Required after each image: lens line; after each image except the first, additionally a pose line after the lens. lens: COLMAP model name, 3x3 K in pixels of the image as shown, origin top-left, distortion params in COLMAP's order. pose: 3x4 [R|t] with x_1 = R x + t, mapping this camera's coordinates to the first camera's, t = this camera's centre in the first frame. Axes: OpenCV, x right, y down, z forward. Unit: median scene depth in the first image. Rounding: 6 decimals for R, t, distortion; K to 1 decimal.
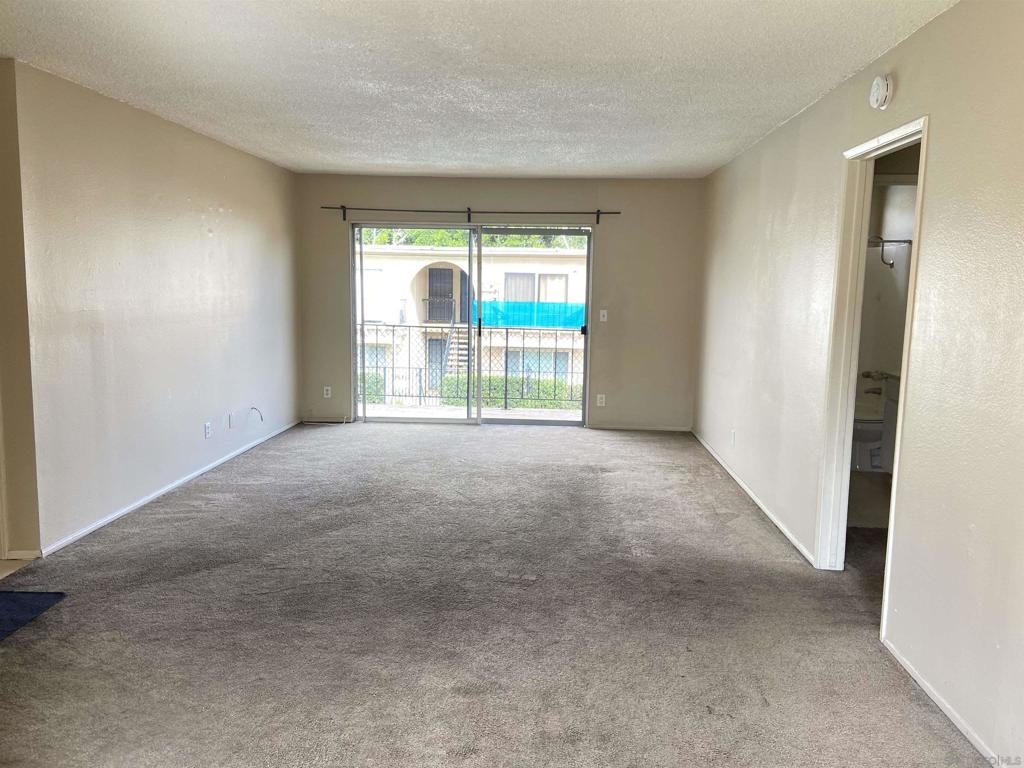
lens RADIAL K [[772.2, 0, 518.2], [0, 772.2, 374.7], [0, 0, 1]] dist [0.097715, -0.121279]
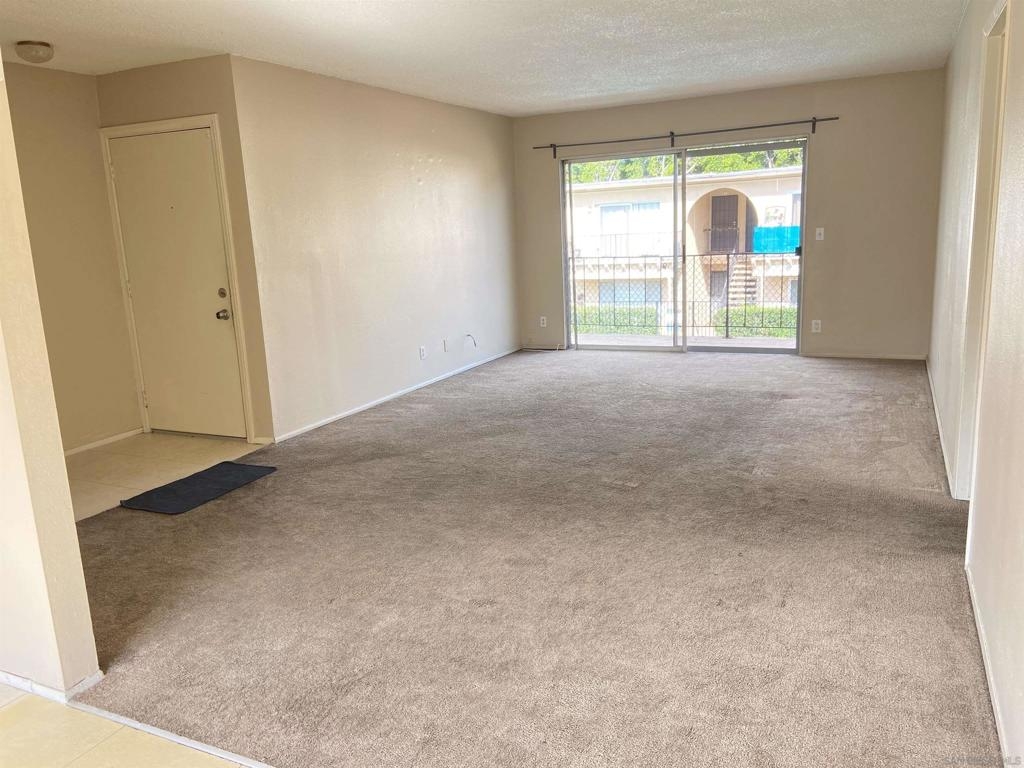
lens RADIAL K [[772.2, 0, 508.7], [0, 772.2, 381.0], [0, 0, 1]] dist [0.097715, -0.121279]
pose [[0.920760, 0.017559, -0.389734, 0.206324], [0.017374, 0.996150, 0.085927, 0.017564], [0.389742, -0.085890, 0.916910, -0.028566]]
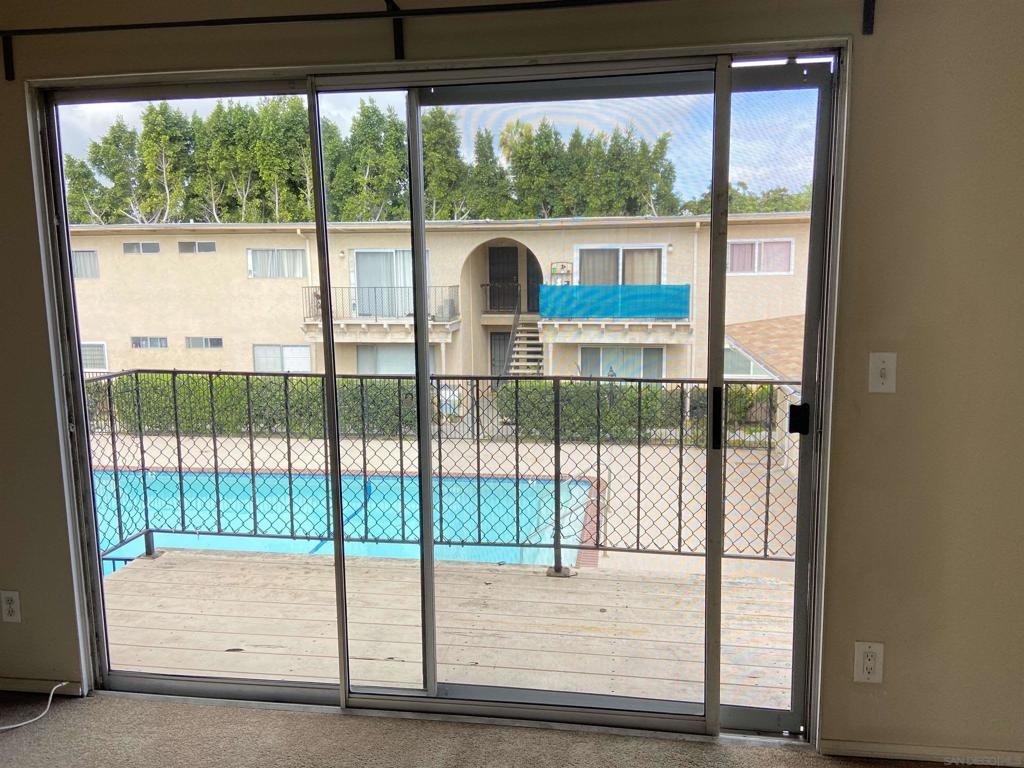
lens RADIAL K [[772.2, 0, 518.5], [0, 772.2, 381.1], [0, 0, 1]] dist [0.097715, -0.121279]
pose [[0.994256, -0.011362, -0.106423, 0.015207], [0.014959, 0.999341, 0.033058, -0.128640], [0.105977, -0.034460, 0.993771, 1.068958]]
